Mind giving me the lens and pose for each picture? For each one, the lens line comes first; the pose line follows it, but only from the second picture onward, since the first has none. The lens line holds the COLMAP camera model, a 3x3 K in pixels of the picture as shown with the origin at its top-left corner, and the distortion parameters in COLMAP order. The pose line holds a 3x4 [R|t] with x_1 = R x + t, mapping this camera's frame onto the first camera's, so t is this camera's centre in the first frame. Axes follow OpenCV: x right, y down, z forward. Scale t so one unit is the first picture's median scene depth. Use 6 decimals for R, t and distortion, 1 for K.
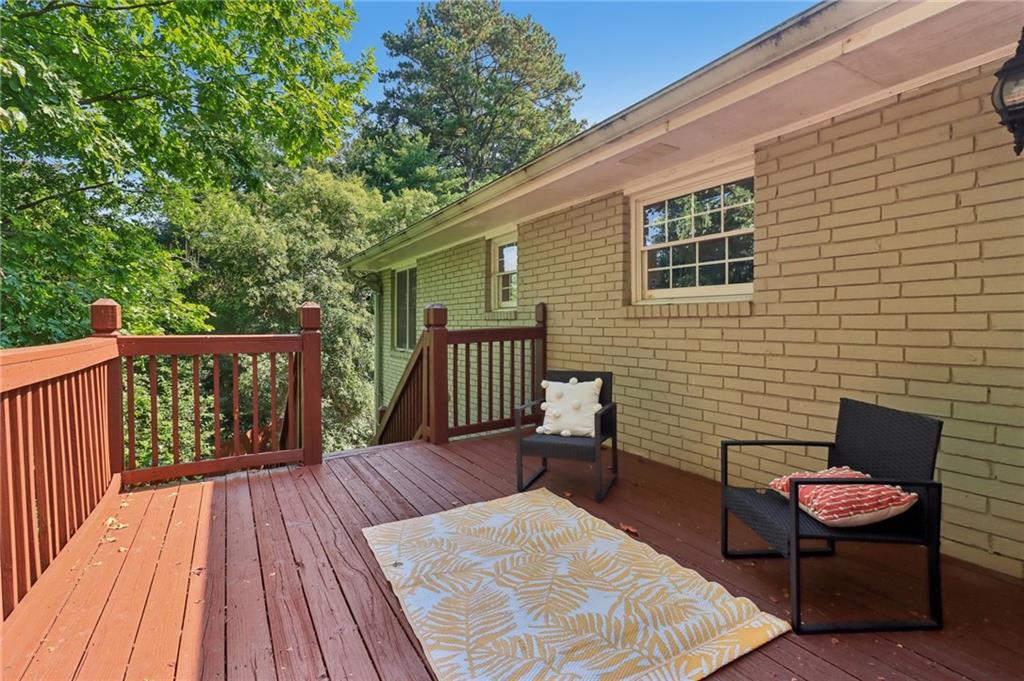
lens RADIAL K [[478.8, 0, 510.7], [0, 478.8, 339.1], [0, 0, 1]] dist [-0.001719, 0.000278]
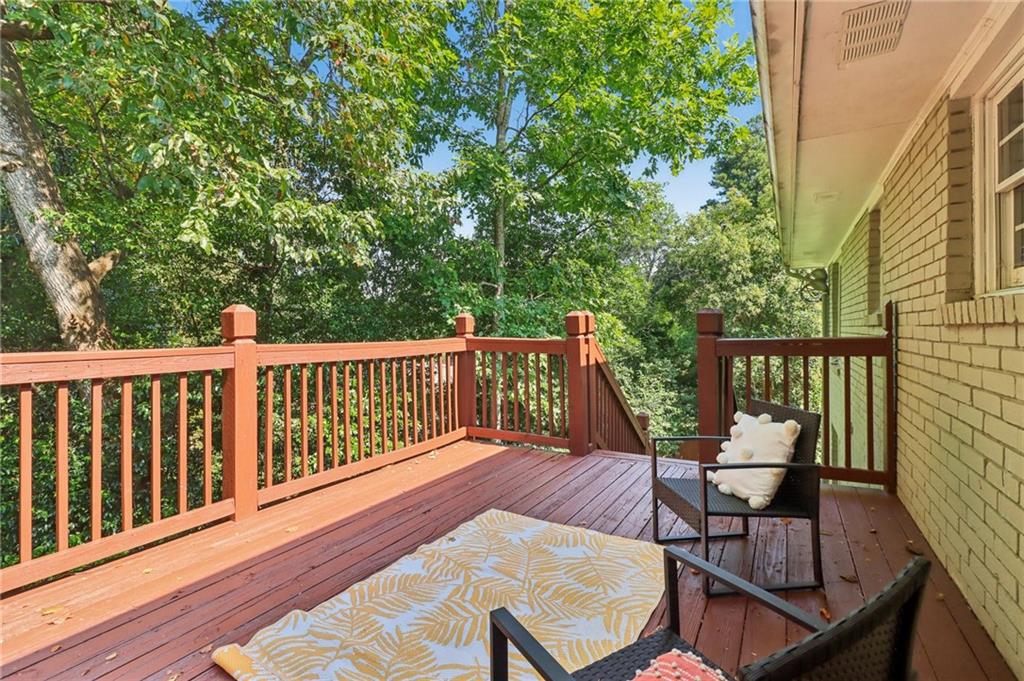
lens RADIAL K [[478.8, 0, 515.3], [0, 478.8, 337.6], [0, 0, 1]] dist [-0.001719, 0.000278]
pose [[0.496126, 0.024494, -0.867905, 0.465414], [-0.034133, 0.999379, 0.008693, -0.017558], [0.867579, 0.025311, 0.496654, 0.306572]]
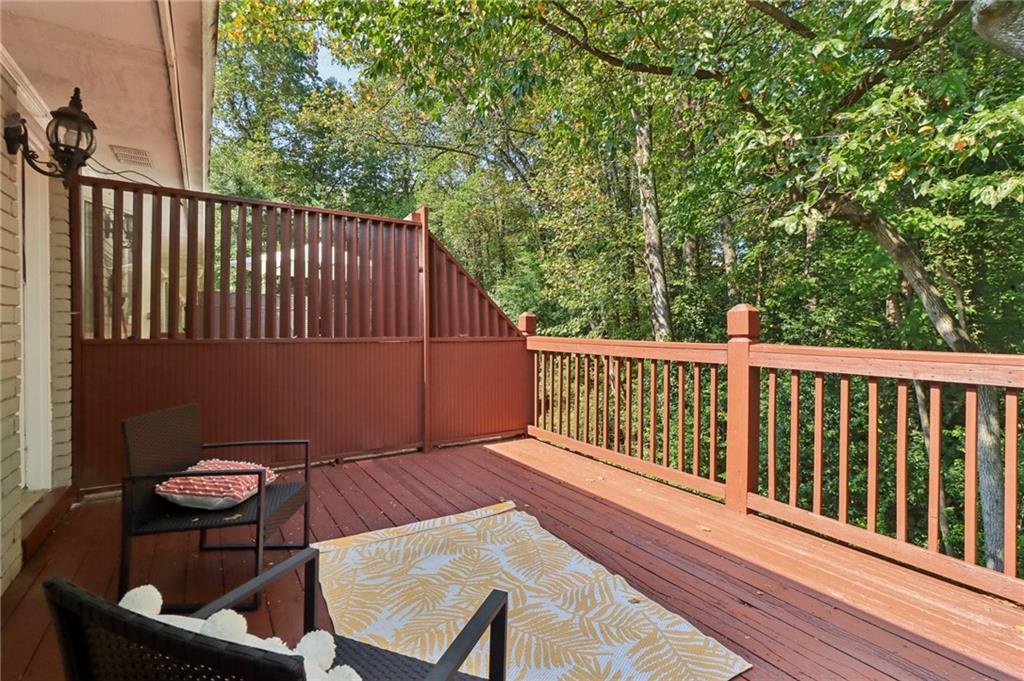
lens RADIAL K [[478.8, 0, 516.2], [0, 478.8, 332.9], [0, 0, 1]] dist [-0.001719, 0.000278]
pose [[-0.999327, -0.001006, -0.036662, 0.010750], [-0.002663, 0.998976, 0.045157, -0.034732], [0.036579, 0.045225, -0.998307, 1.033436]]
